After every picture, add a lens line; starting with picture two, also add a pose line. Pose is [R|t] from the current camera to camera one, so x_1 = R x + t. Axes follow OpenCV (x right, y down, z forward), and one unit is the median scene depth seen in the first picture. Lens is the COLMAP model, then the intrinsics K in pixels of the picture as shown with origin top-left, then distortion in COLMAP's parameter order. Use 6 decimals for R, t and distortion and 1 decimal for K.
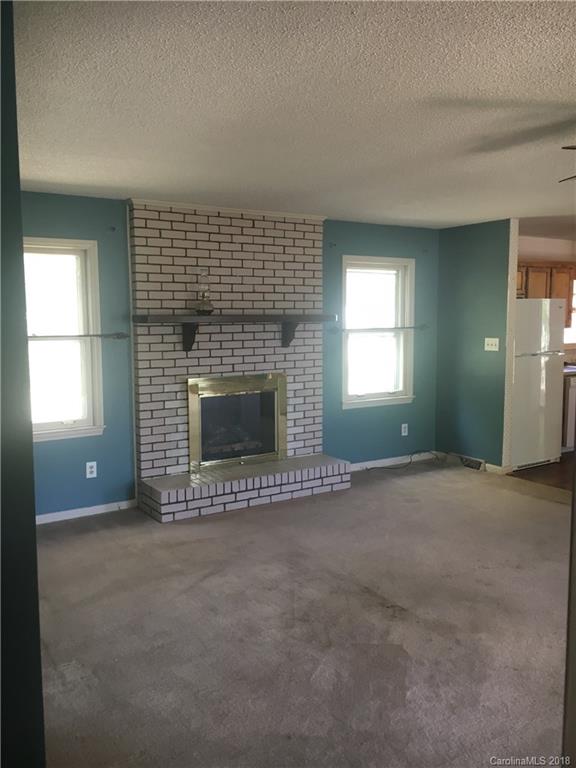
lens RADIAL K [[655.3, 0, 288.0], [0, 655.3, 381.9], [0, 0, 1]] dist [0.054298, -0.069068]
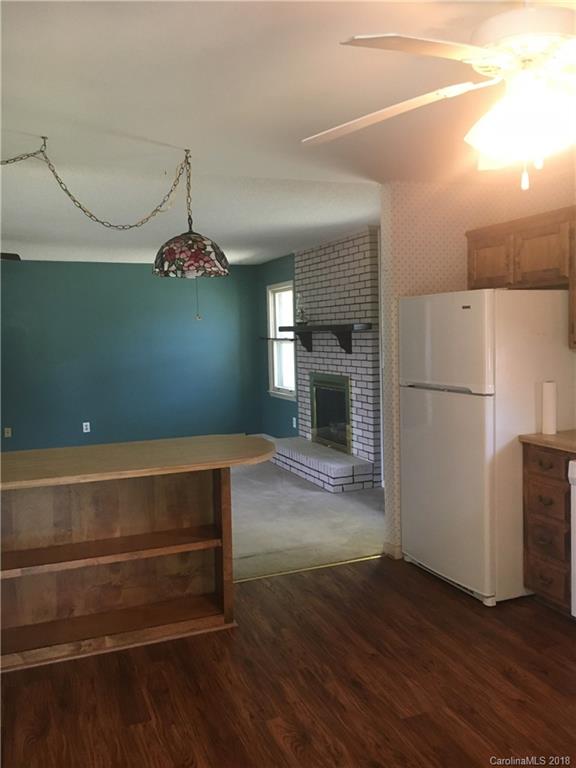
lens RADIAL K [[655.3, 0, 282.2], [0, 655.3, 383.6], [0, 0, 1]] dist [0.054298, -0.069068]
pose [[-0.179788, 0.087718, -0.979787, 1.084461], [-0.075804, 0.991819, 0.102705, -0.105891], [0.980780, 0.092737, -0.171668, 1.065405]]
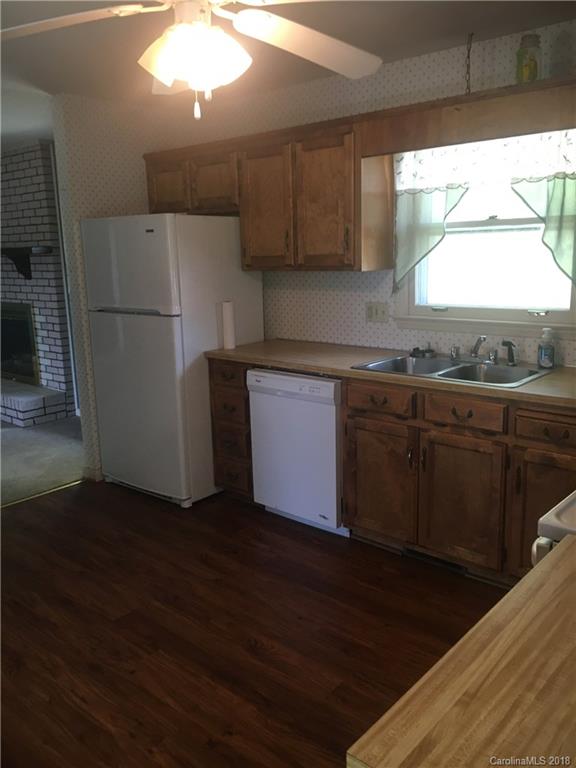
lens RADIAL K [[655.3, 0, 288.4], [0, 655.3, 388.1], [0, 0, 1]] dist [0.054298, -0.069068]
pose [[0.291812, 0.196165, -0.936144, 1.105361], [-0.079019, 0.980341, 0.180794, -0.103476], [0.953206, 0.021215, 0.301576, 1.061551]]
